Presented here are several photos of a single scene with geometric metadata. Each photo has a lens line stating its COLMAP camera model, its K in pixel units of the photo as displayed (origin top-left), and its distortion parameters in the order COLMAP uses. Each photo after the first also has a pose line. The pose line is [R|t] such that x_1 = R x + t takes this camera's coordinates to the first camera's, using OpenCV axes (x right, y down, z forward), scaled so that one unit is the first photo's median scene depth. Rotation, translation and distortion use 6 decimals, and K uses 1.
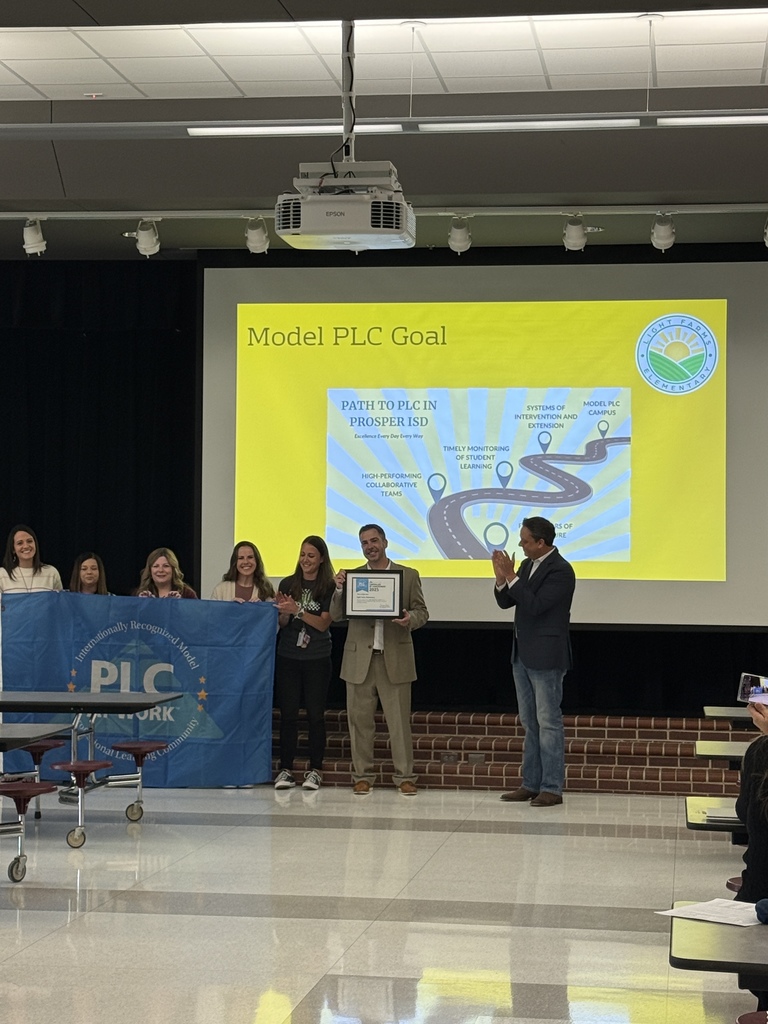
lens RADIAL K [[2228.9, 0, 359.6], [0, 2228.9, 551.6], [0, 0, 1]] dist [0.232348, 0.000000]
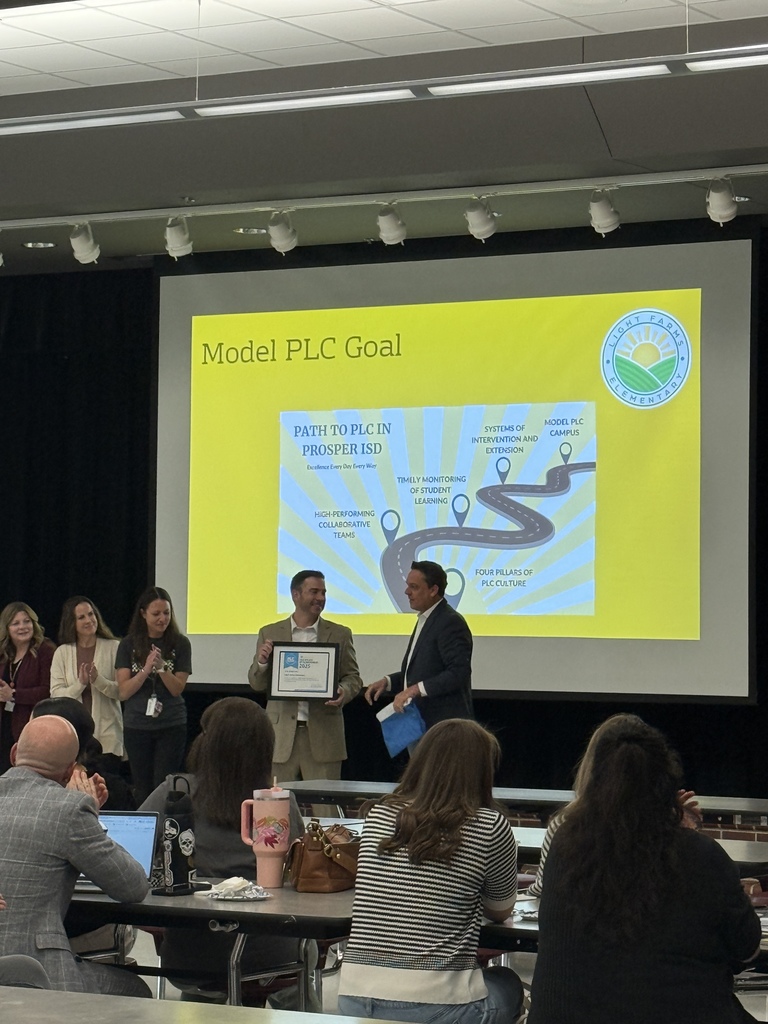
lens RADIAL K [[3022.2, 0, 378.0], [0, 3022.2, 517.4], [0, 0, 1]] dist [0.543823, 0.000000]
pose [[0.925217, -0.015784, -0.379109, 0.463185], [0.004348, 0.999510, -0.031004, 0.002667], [0.379413, 0.027037, 0.924832, -0.046834]]
